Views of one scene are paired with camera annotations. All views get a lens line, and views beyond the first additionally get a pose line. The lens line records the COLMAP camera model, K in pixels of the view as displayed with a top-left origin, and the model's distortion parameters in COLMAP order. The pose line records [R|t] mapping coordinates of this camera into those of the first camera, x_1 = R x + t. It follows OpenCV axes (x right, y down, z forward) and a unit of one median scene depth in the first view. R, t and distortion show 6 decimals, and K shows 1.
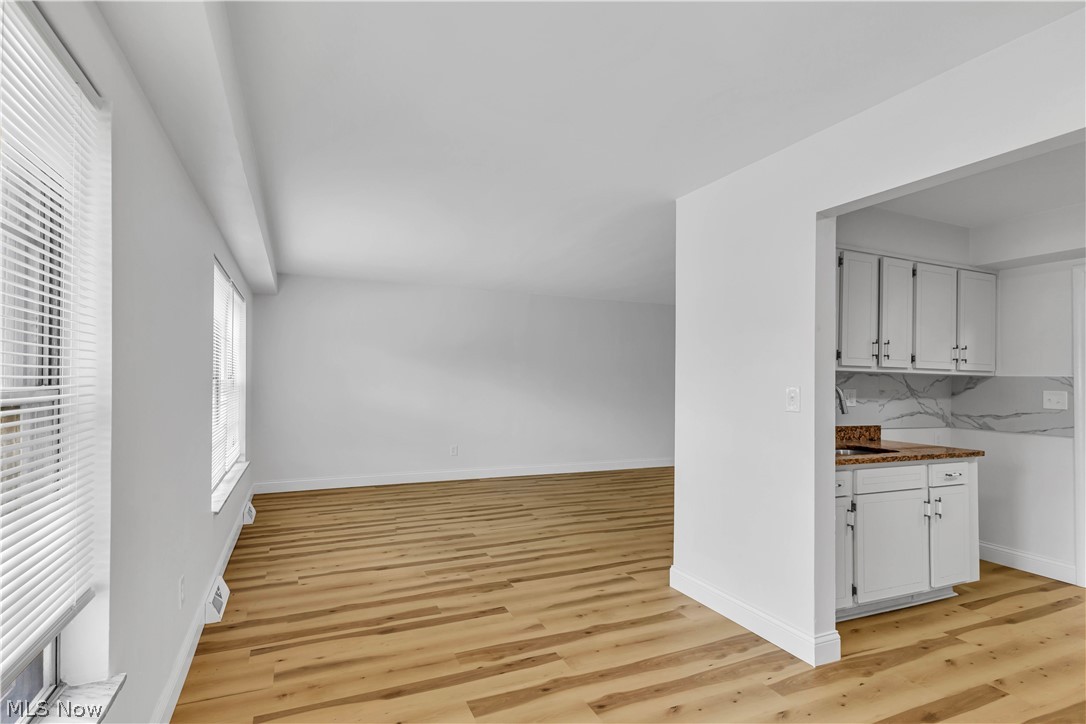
lens RADIAL K [[529.5, 0, 510.1], [0, 529.5, 364.5], [0, 0, 1]] dist [0.001552, -0.000288]
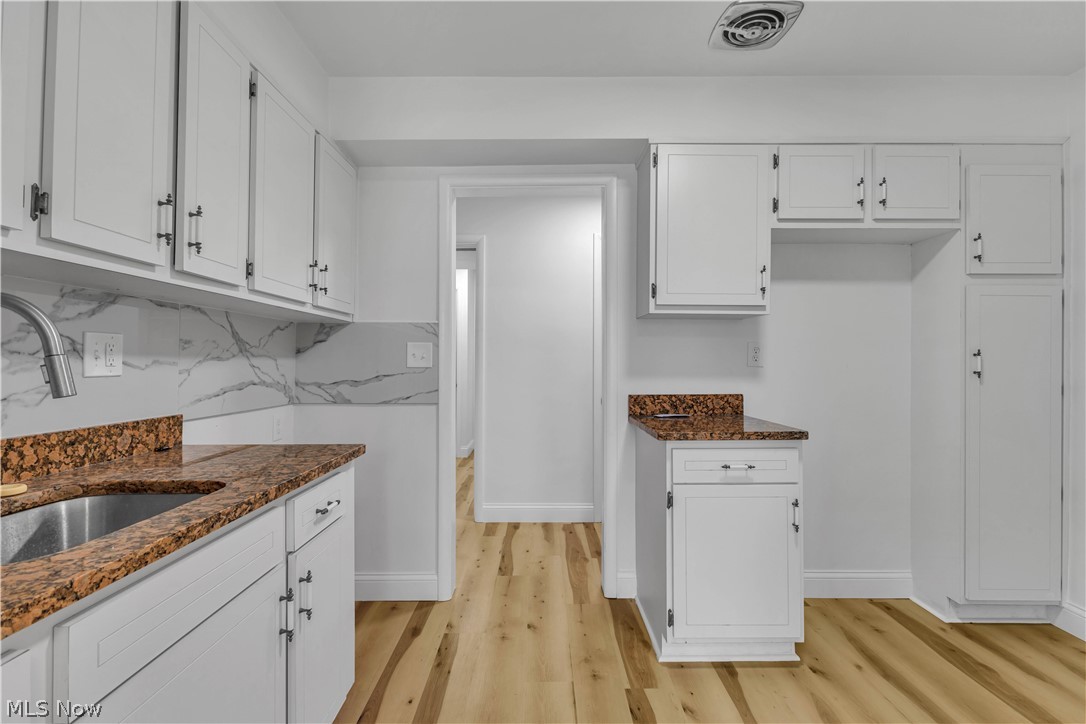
lens RADIAL K [[527.6, 0, 538.2], [0, 527.6, 356.8], [0, 0, 1]] dist [0.000746, -0.000362]
pose [[0.371794, -0.007691, 0.928283, 0.410477], [-0.017328, 0.999734, 0.015223, 0.054916], [-0.928154, -0.021745, 0.371562, 0.572726]]
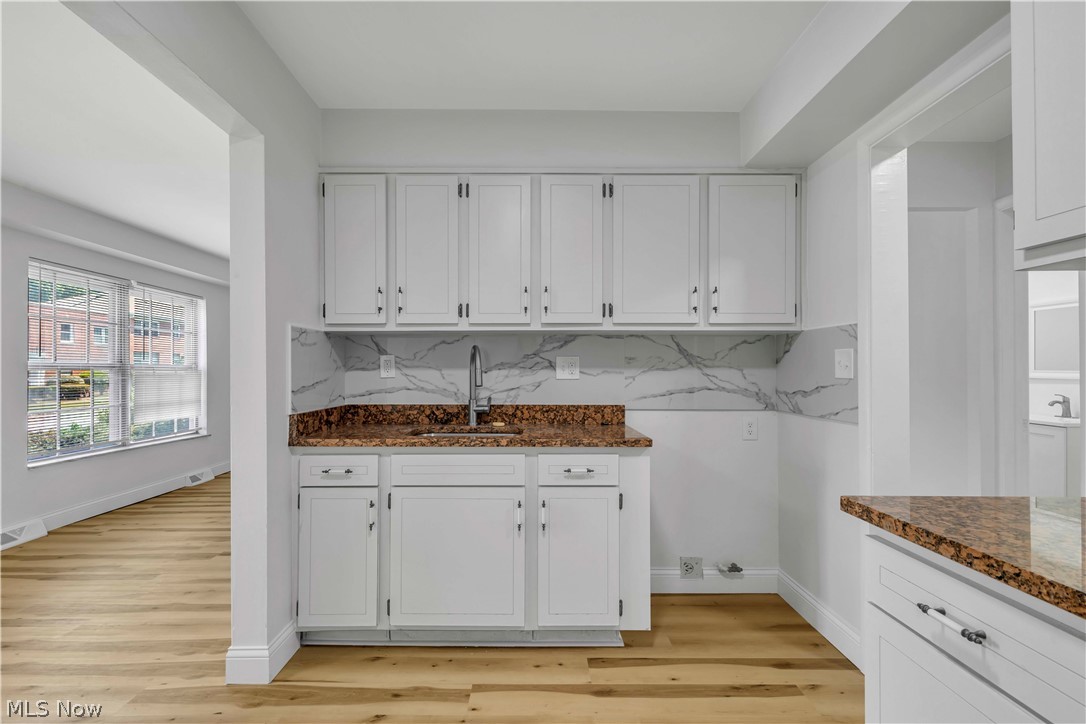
lens RADIAL K [[522.2, 0, 529.2], [0, 522.2, 366.4], [0, 0, 1]] dist [-0.001257, -0.000156]
pose [[0.922269, -0.020616, -0.385998, 0.916073], [0.025933, 0.999627, 0.008574, 0.055141], [0.385678, -0.017918, 0.922460, 0.301141]]
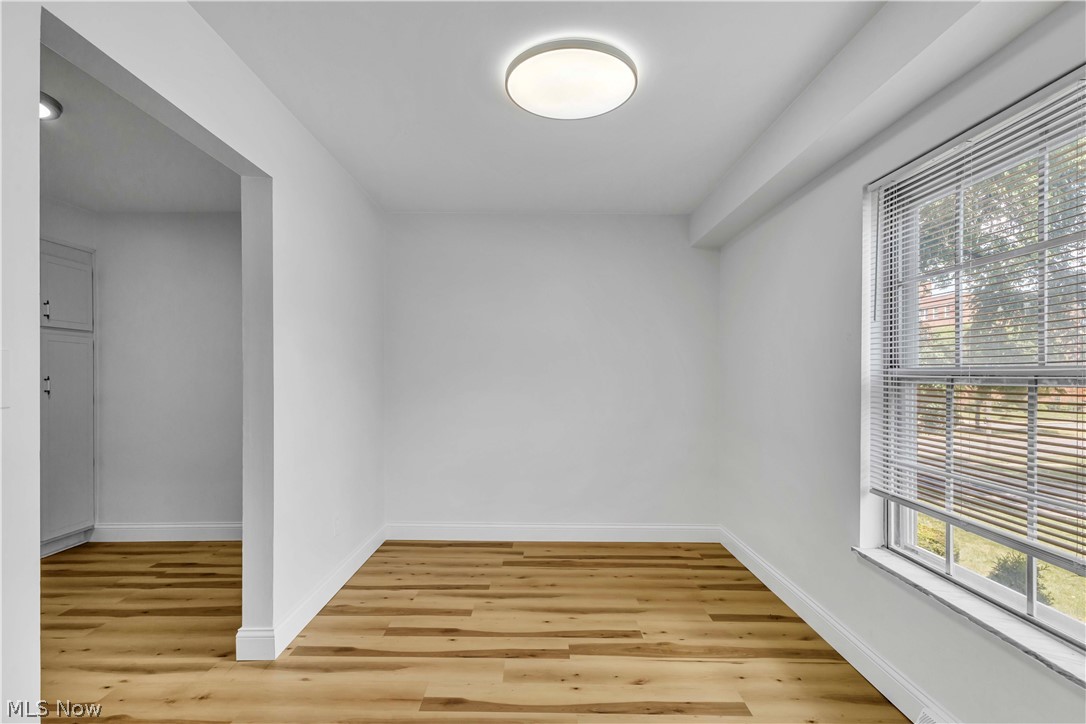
lens RADIAL K [[527.8, 0, 541.5], [0, 527.8, 383.0], [0, 0, 1]] dist [-0.000448, -0.000120]
pose [[-0.929607, -0.017054, 0.368156, -0.013031], [-0.020380, 0.999779, -0.005147, 0.045701], [-0.367987, -0.012287, -0.929750, 0.889984]]
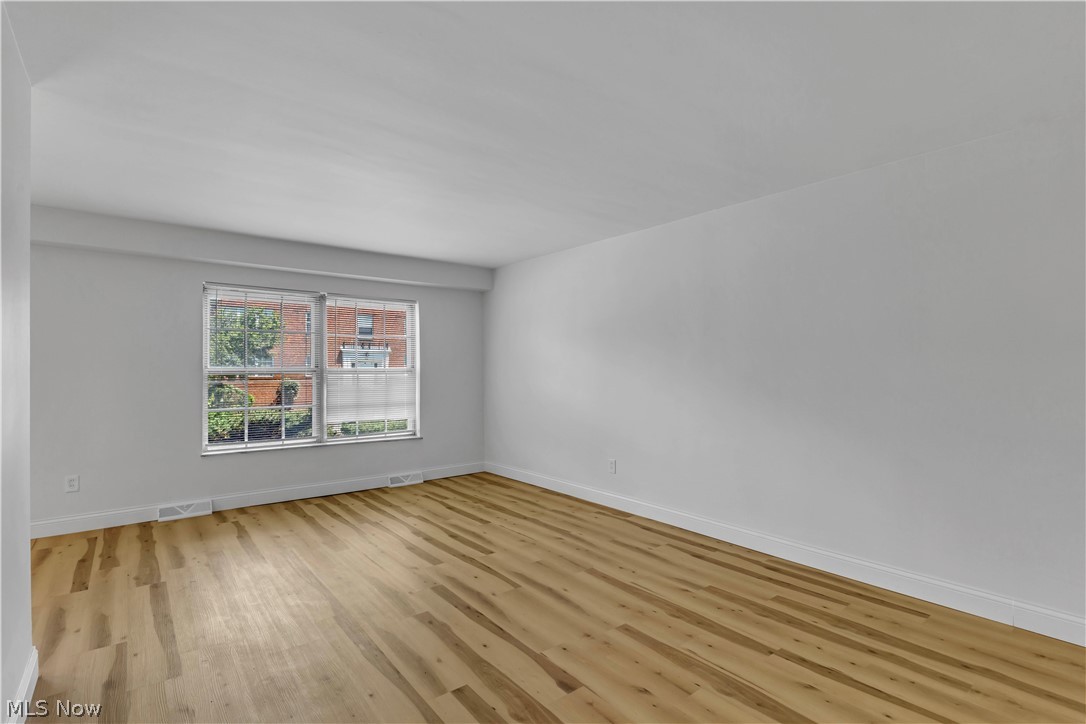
lens RADIAL K [[527.6, 0, 538.2], [0, 527.6, 356.8], [0, 0, 1]] dist [0.000746, -0.000362]
pose [[0.292173, -0.029632, -0.955906, 1.064204], [0.029834, 0.999316, -0.021859, 0.051113], [0.955900, -0.022132, 0.292857, 1.341092]]
